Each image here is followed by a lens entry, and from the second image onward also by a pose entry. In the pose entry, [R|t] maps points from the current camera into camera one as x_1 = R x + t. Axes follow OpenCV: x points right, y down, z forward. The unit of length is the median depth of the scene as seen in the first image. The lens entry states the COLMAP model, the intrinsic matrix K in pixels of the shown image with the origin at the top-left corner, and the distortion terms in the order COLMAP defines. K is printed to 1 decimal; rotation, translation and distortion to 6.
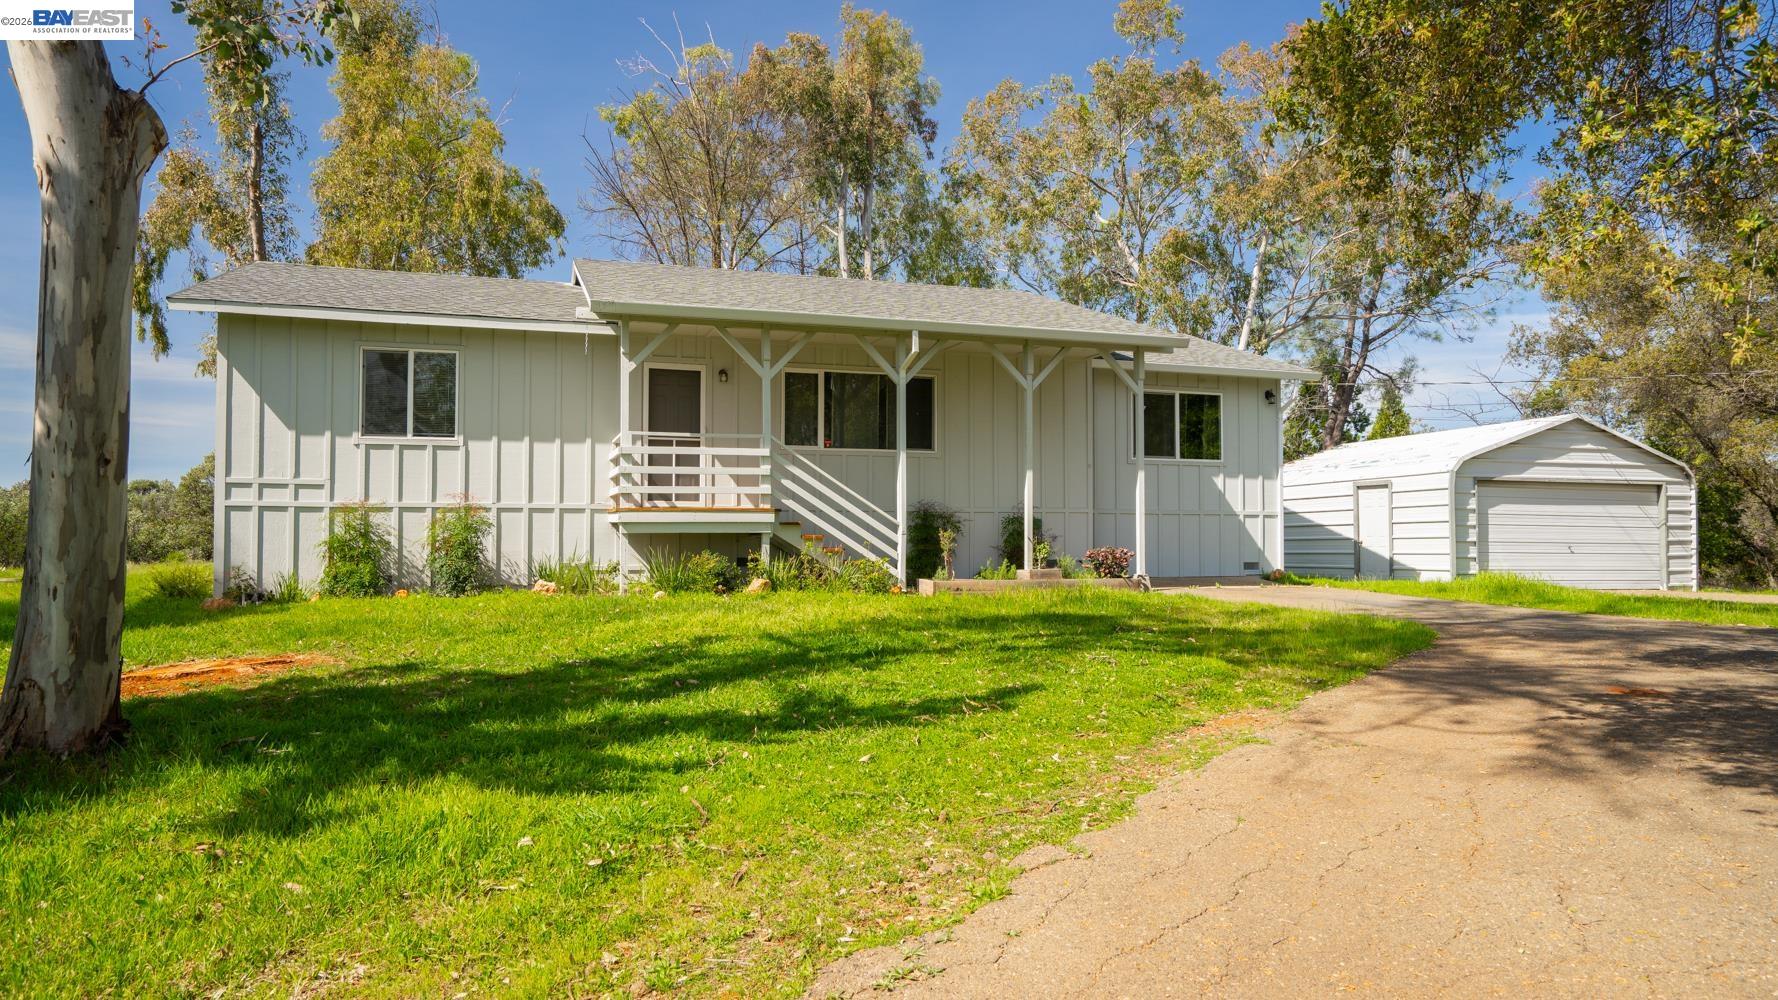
lens RADIAL K [[1118.5, 0, 903.2], [0, 1118.5, 501.7], [0, 0, 1]] dist [-0.001133, 0.001701]
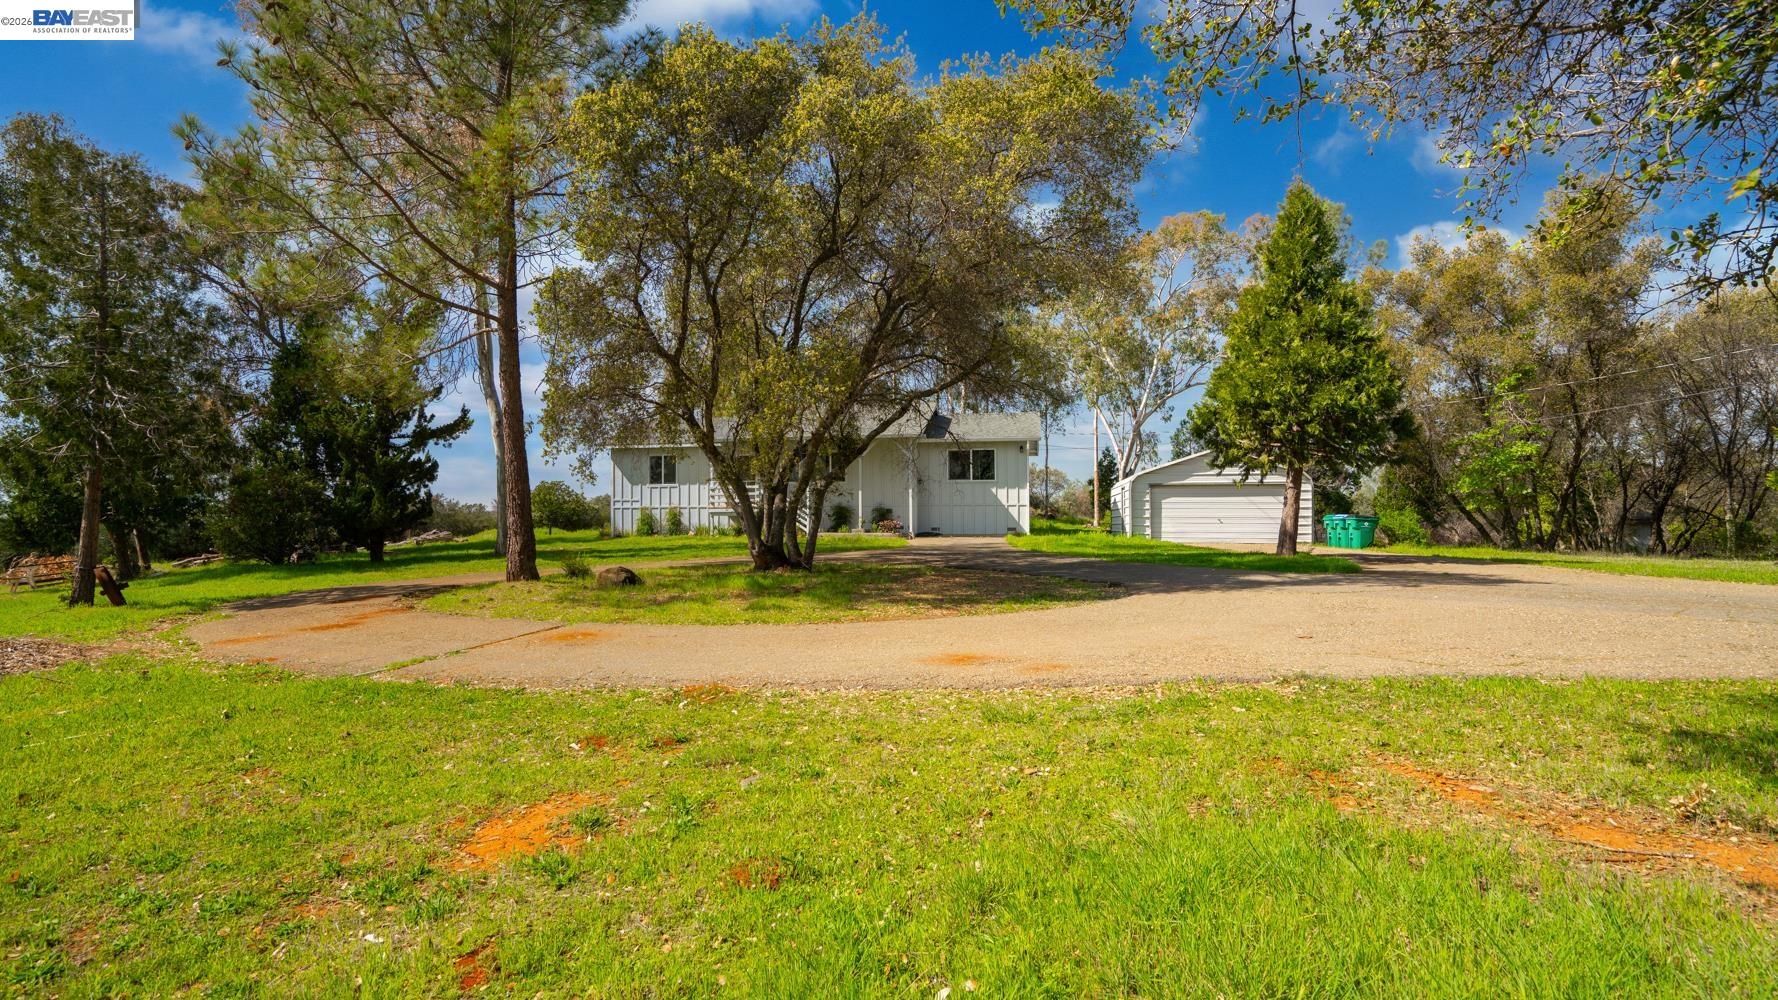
lens RADIAL K [[885.2, 0, 898.1], [0, 885.2, 503.1], [0, 0, 1]] dist [-0.007525, -0.000295]
pose [[0.873640, -0.012268, -0.486417, 1.168402], [0.020208, 0.999734, 0.011080, -0.019011], [0.486152, -0.019510, 0.873656, -0.708193]]
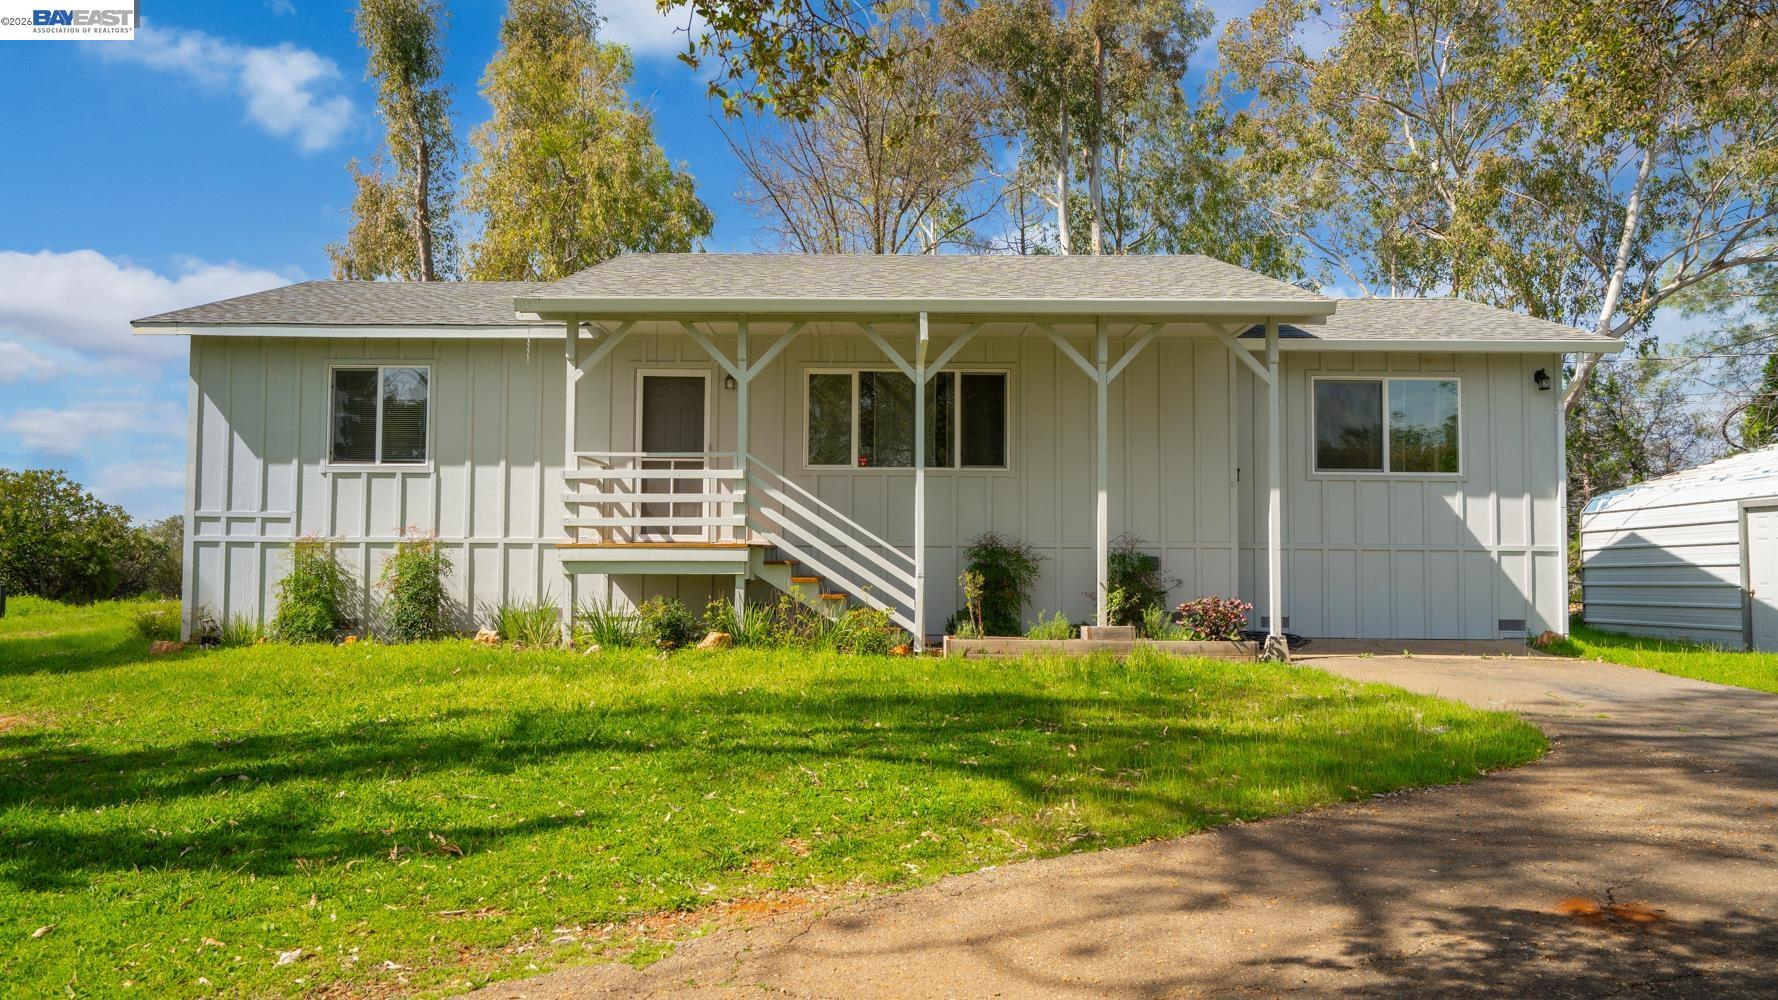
lens RADIAL K [[1273.1, 0, 903.4], [0, 1273.1, 499.6], [0, 0, 1]] dist [0.016426, 0.004973]
pose [[0.944928, -0.010611, -0.327106, 0.267365], [0.003566, 0.999749, -0.022131, -0.004894], [0.327259, 0.019746, 0.944728, 0.161901]]
